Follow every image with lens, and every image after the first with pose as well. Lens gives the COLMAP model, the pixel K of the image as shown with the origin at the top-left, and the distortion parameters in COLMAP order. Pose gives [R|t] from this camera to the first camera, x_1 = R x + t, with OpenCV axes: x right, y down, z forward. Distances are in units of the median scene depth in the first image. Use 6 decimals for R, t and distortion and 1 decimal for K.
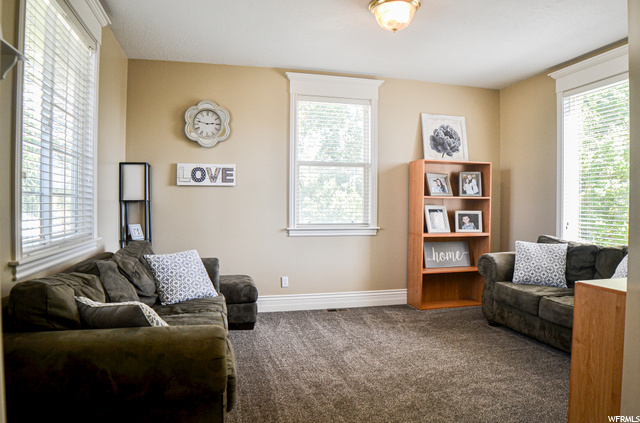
lens RADIAL K [[392.2, 0, 320.0], [0, 392.2, 211.5], [0, 0, 1]] dist [-0.116596, -0.000072]
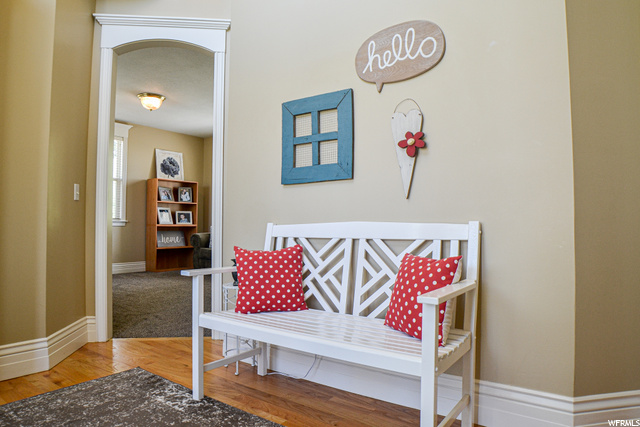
lens RADIAL K [[412.4, 0, 320.0], [0, 412.4, 213.5], [0, 0, 1]] dist [-0.127103, 0.054522]
pose [[0.761078, 0.013933, 0.648511, -0.290749], [0.012264, 0.999281, -0.035863, 0.076537], [-0.648544, 0.035248, 0.760360, -0.677563]]
